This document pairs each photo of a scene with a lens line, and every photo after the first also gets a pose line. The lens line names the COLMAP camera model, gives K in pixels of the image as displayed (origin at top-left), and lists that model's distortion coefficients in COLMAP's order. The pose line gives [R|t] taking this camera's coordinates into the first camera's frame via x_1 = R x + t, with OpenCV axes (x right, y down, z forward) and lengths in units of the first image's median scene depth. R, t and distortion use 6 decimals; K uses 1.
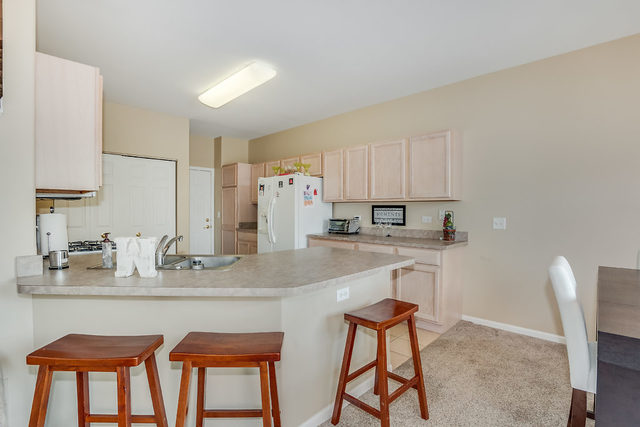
lens RADIAL K [[301.6, 0, 319.8], [0, 301.6, 215.2], [0, 0, 1]] dist [-0.019331, -0.000166]
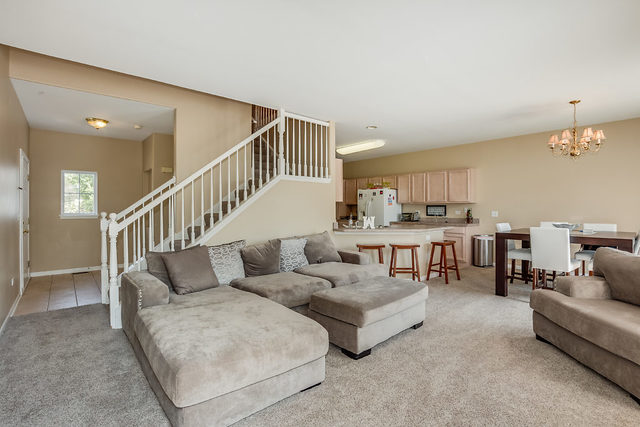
lens RADIAL K [[301.6, 0, 318.2], [0, 301.6, 209.5], [0, 0, 1]] dist [-0.019331, -0.000166]
pose [[0.996055, -0.003212, -0.088683, -0.312862], [0.001900, 0.999887, -0.014884, 0.017793], [0.088721, 0.014657, 0.995949, -0.852536]]
